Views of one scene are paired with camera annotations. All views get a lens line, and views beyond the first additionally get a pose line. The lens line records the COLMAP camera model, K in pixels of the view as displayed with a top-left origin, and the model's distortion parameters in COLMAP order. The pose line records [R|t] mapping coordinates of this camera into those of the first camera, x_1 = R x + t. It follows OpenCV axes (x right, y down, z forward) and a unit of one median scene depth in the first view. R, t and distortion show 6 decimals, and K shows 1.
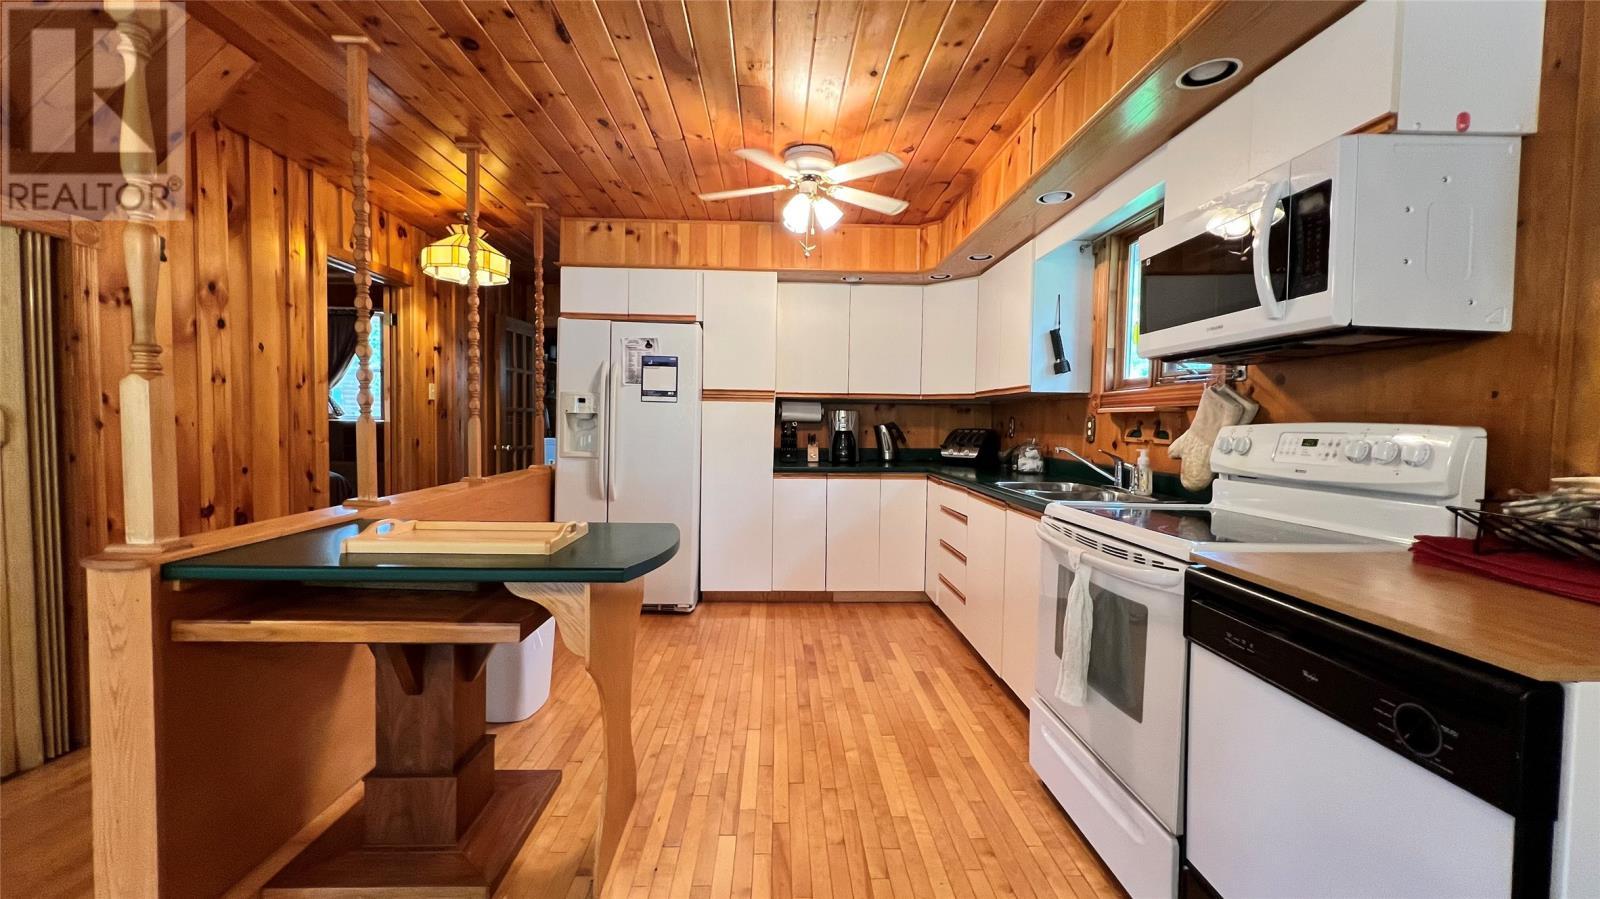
lens RADIAL K [[641.2, 0, 793.0], [0, 641.2, 452.5], [0, 0, 1]] dist [0.000160, 0.000138]
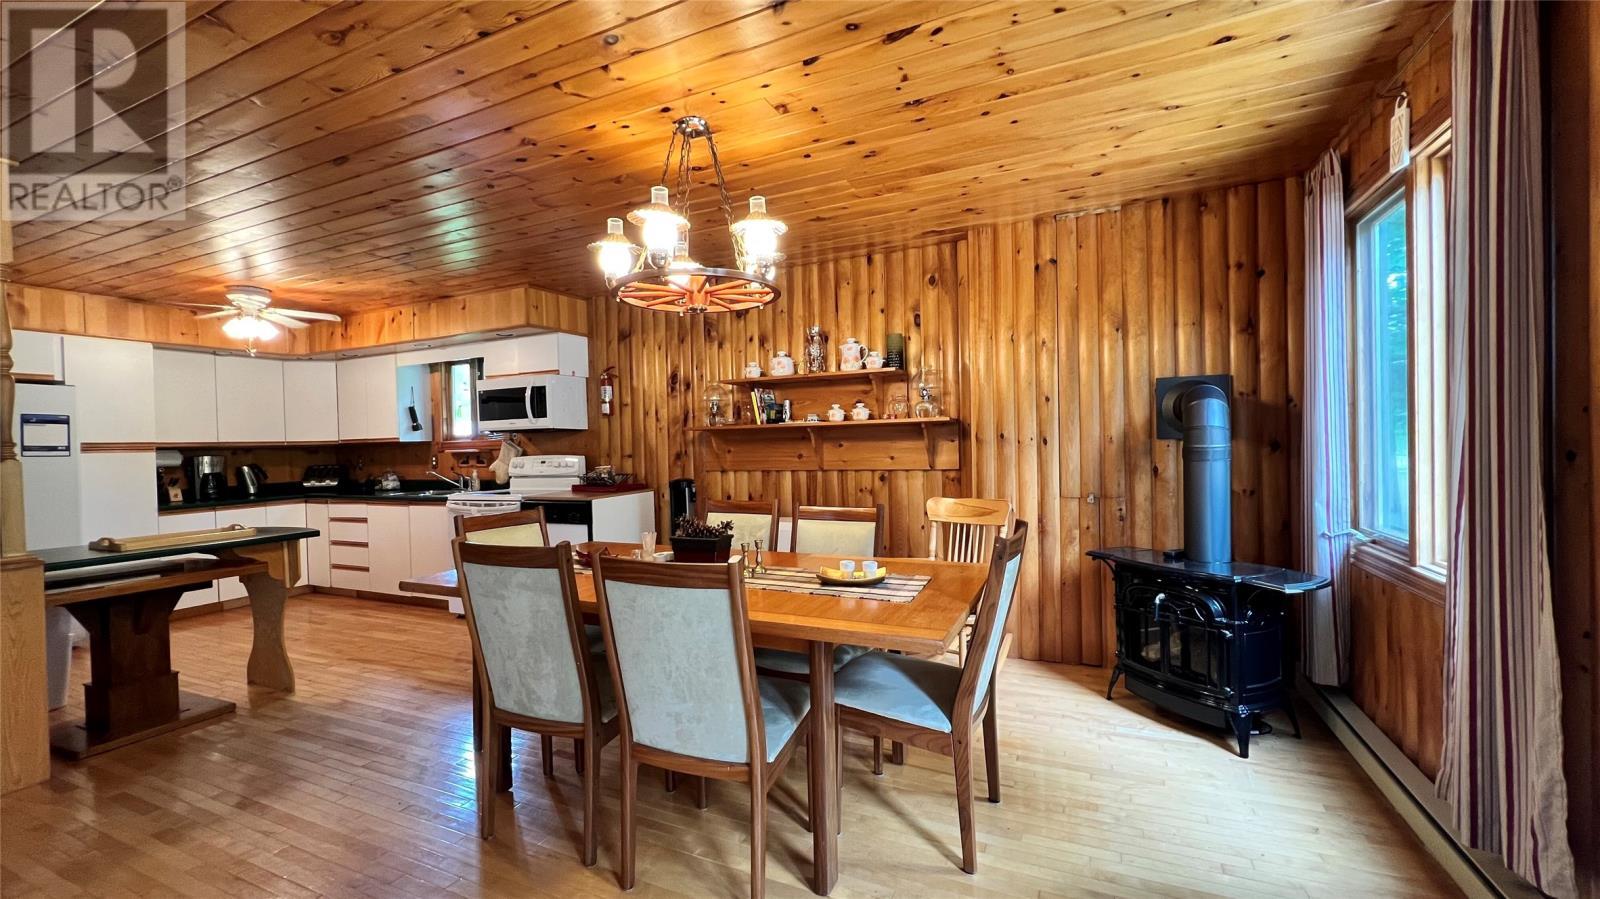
lens RADIAL K [[641.2, 0, 800.8], [0, 641.2, 451.9], [0, 0, 1]] dist [0.000160, 0.000138]
pose [[0.441166, -0.038429, 0.896603, -0.628258], [0.076164, 0.997081, 0.005260, 0.006104], [-0.894188, 0.065969, 0.442805, -0.654999]]
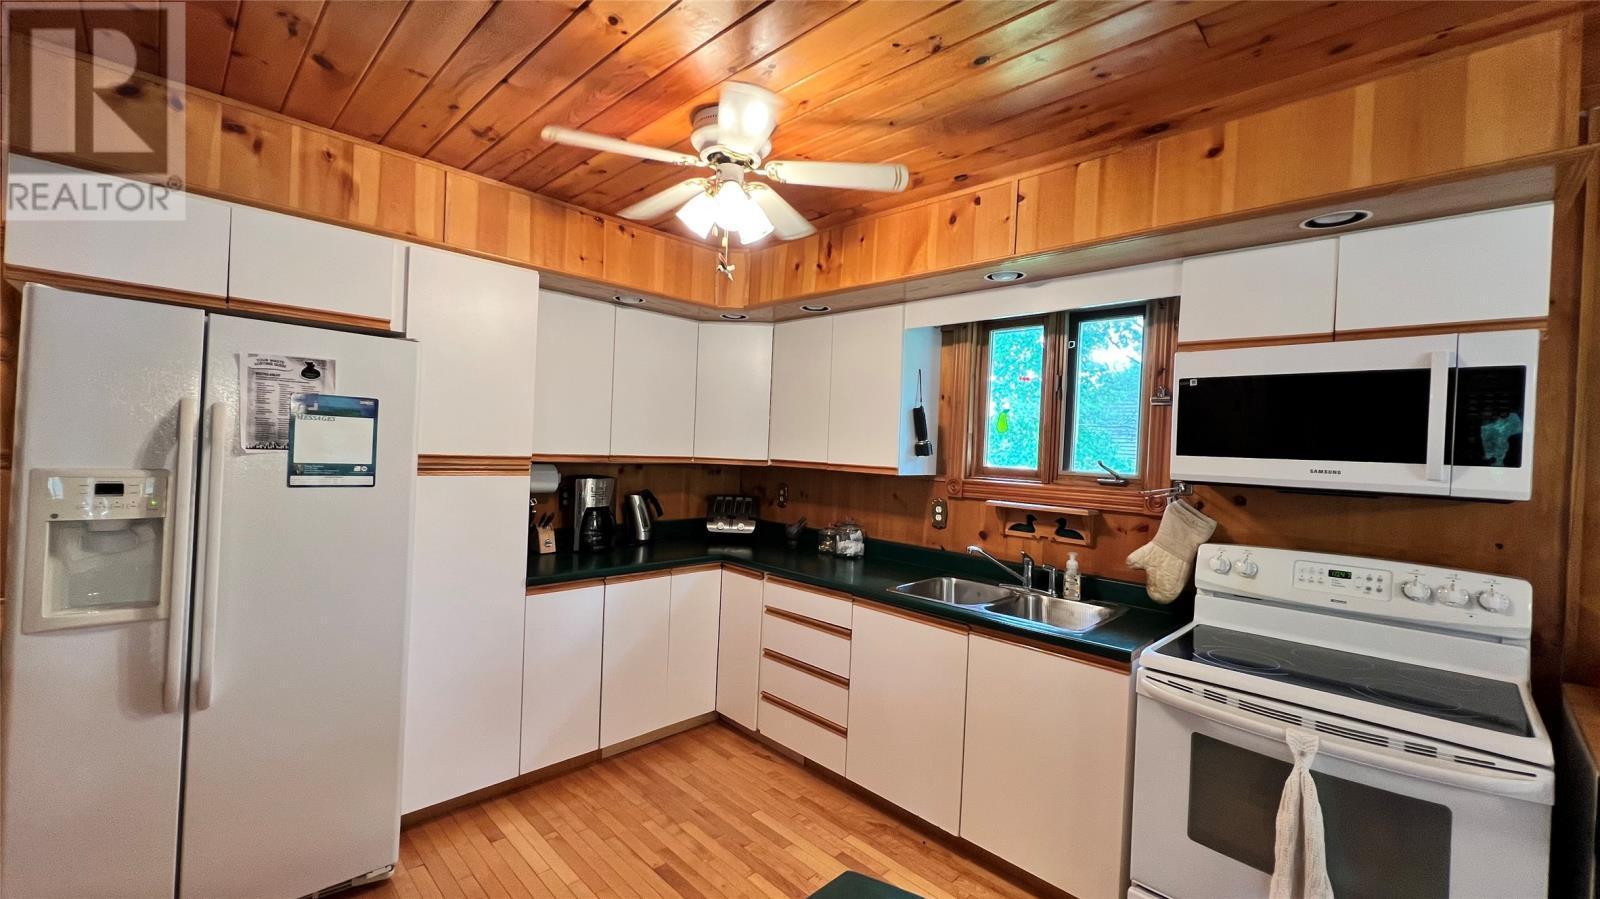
lens RADIAL K [[641.2, 0, 799.1], [0, 641.2, 451.4], [0, 0, 1]] dist [0.000160, 0.000138]
pose [[0.726940, 0.008717, 0.686645, -0.300364], [0.002949, 0.999871, -0.015815, -0.101302], [-0.686694, 0.013522, 0.726821, 0.398460]]
